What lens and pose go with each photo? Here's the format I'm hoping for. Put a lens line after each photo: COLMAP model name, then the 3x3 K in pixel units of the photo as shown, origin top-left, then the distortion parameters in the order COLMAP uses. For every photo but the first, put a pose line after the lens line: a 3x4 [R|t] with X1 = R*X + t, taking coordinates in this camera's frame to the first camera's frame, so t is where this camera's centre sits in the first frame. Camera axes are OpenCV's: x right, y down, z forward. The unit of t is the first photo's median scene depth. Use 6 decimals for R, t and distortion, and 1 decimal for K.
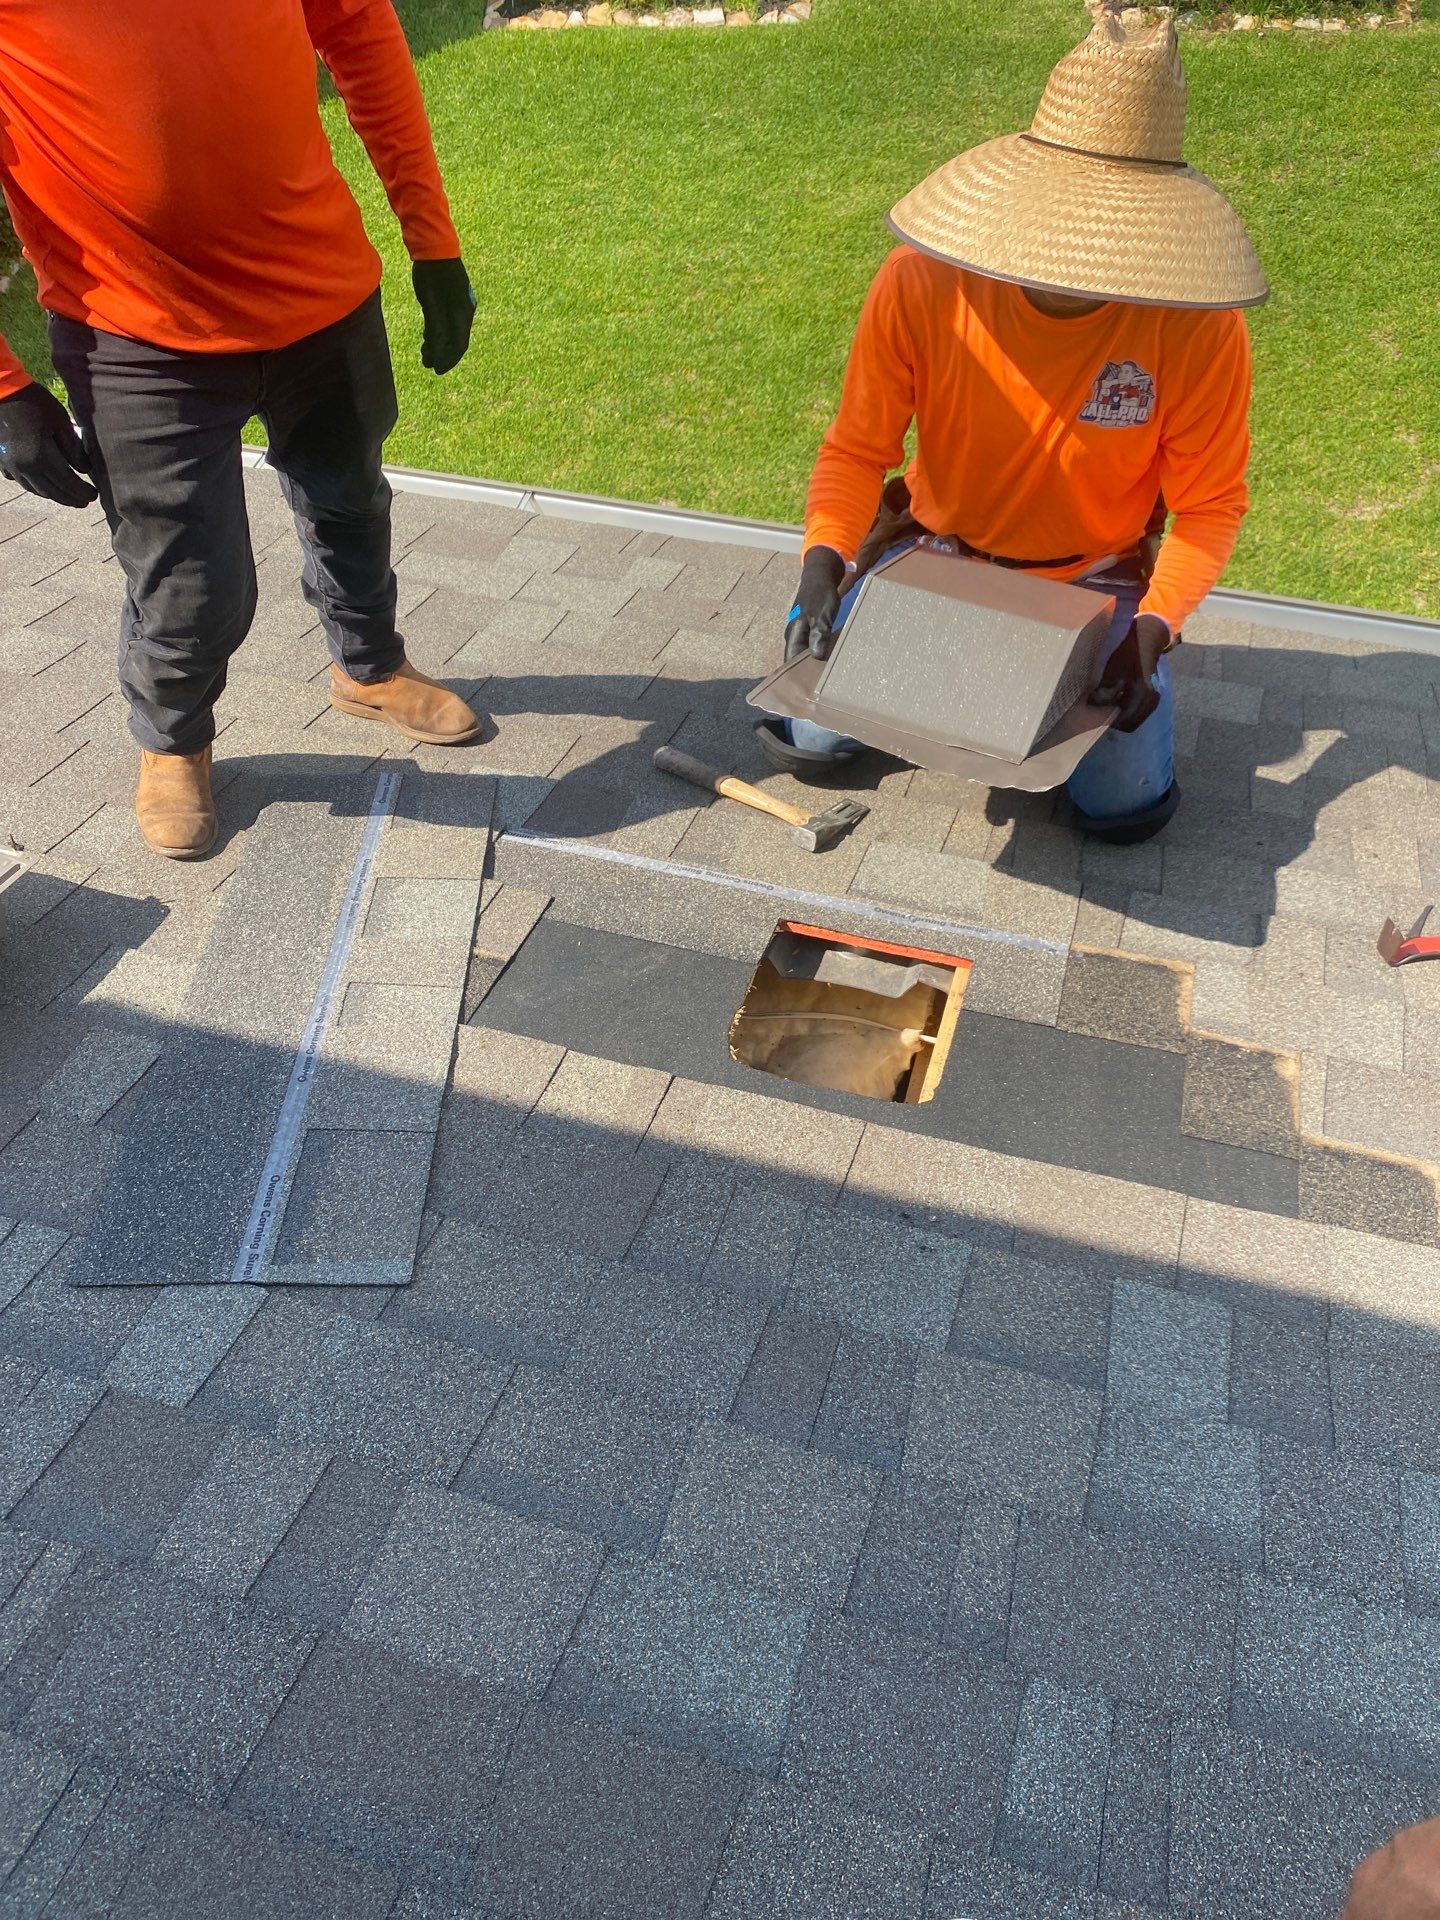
lens RADIAL K [[1472.7, 0, 733.0], [0, 1472.7, 945.3], [0, 0, 1]] dist [0.019513, -0.021502]
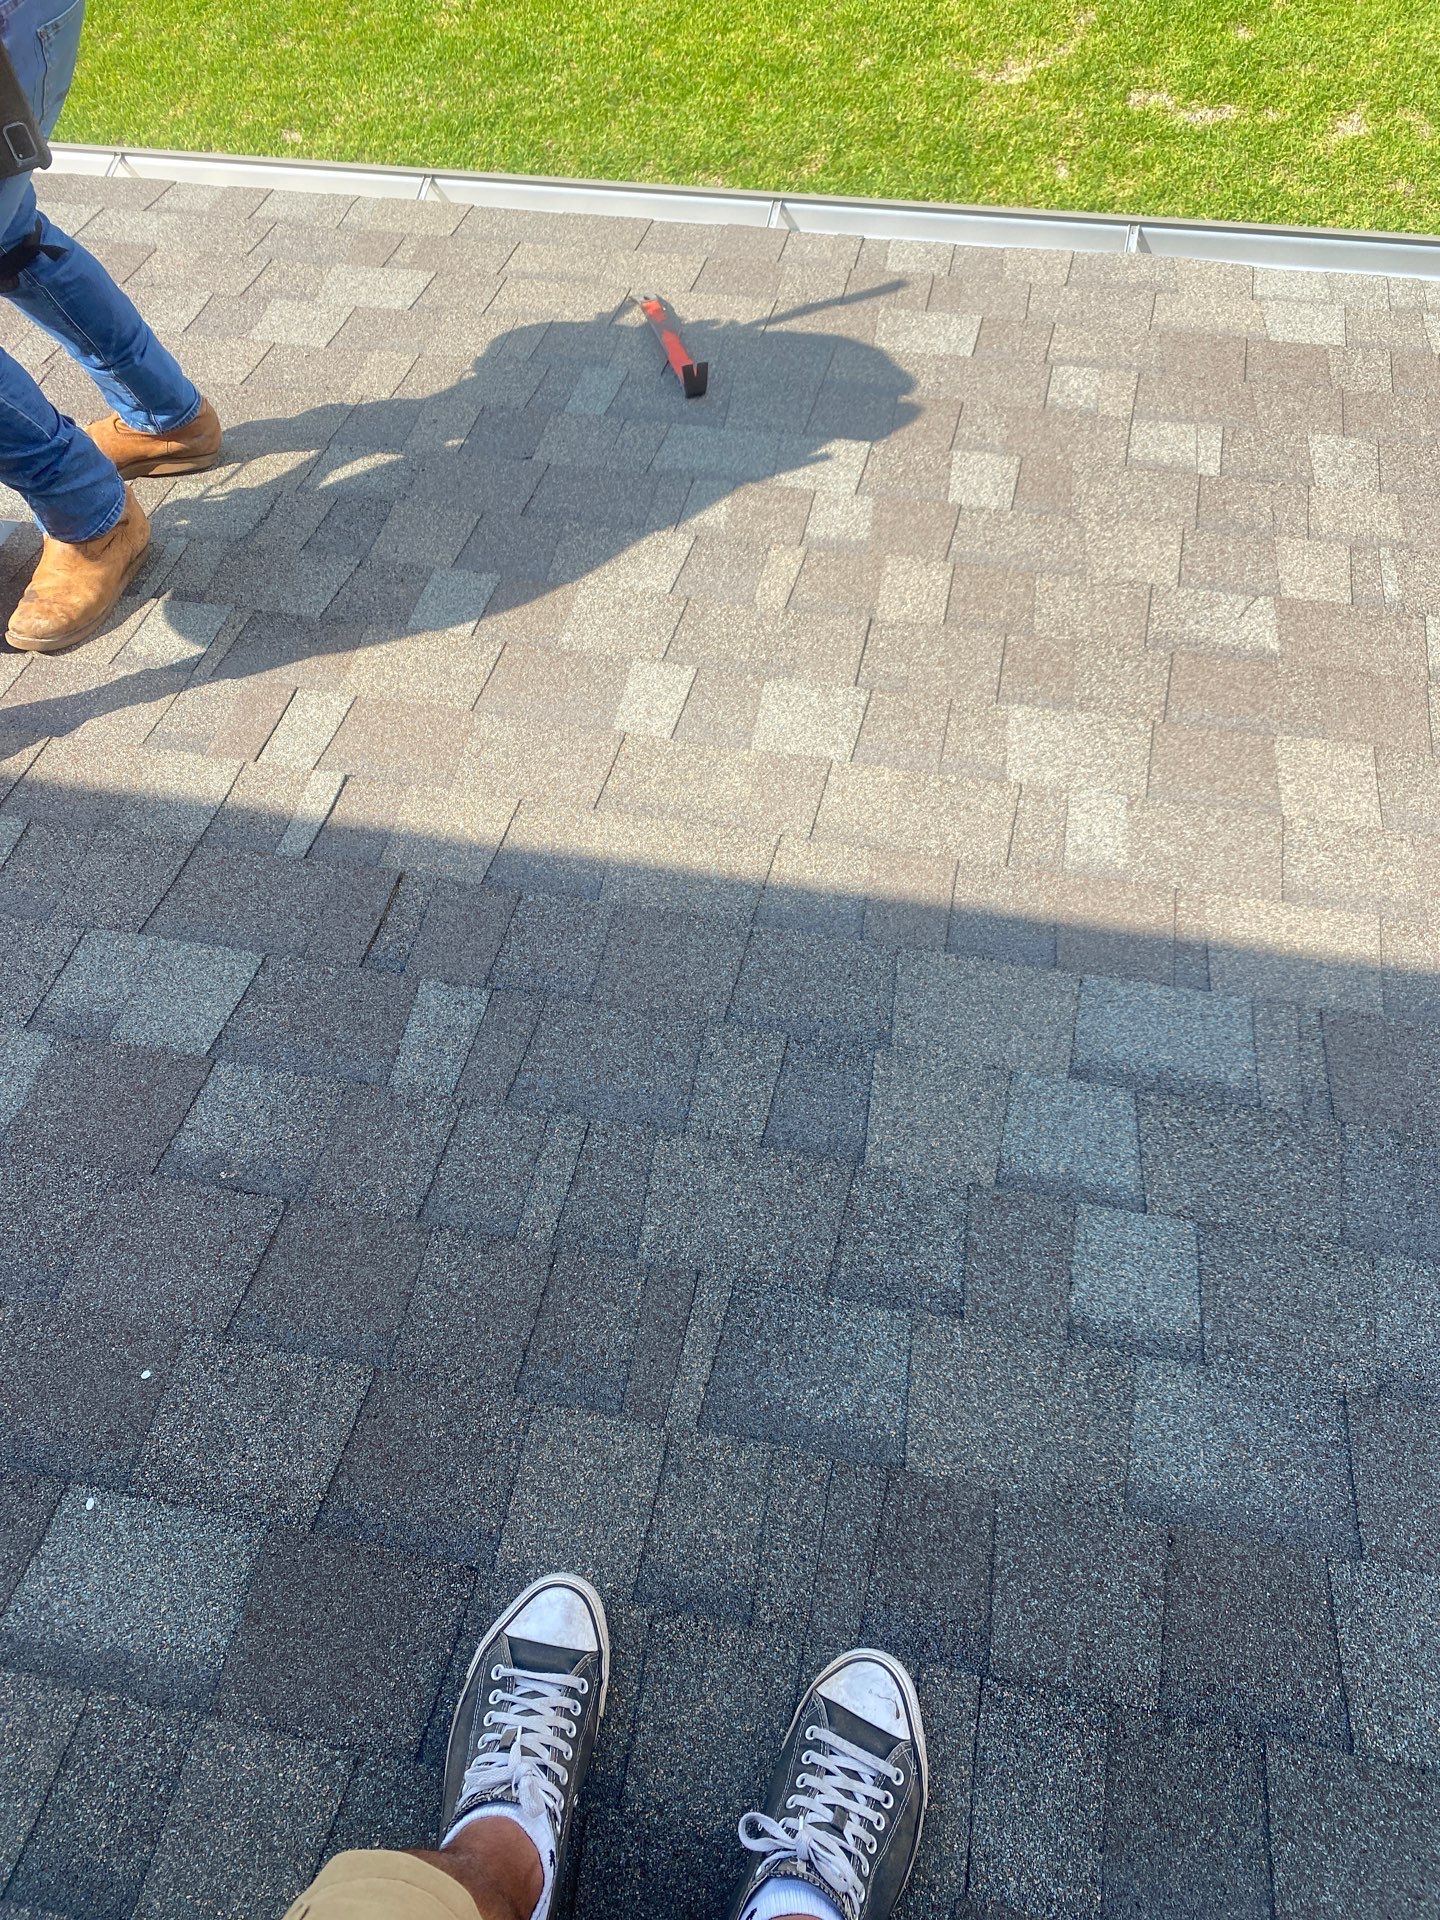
lens RADIAL K [[1472.7, 0, 699.9], [0, 1472.7, 946.6], [0, 0, 1]] dist [0.019513, -0.021502]
pose [[0.994936, -0.100427, 0.004143, 0.752834], [0.097241, 0.972165, 0.213164, 0.125076], [-0.025435, -0.211682, 0.977008, -0.165009]]
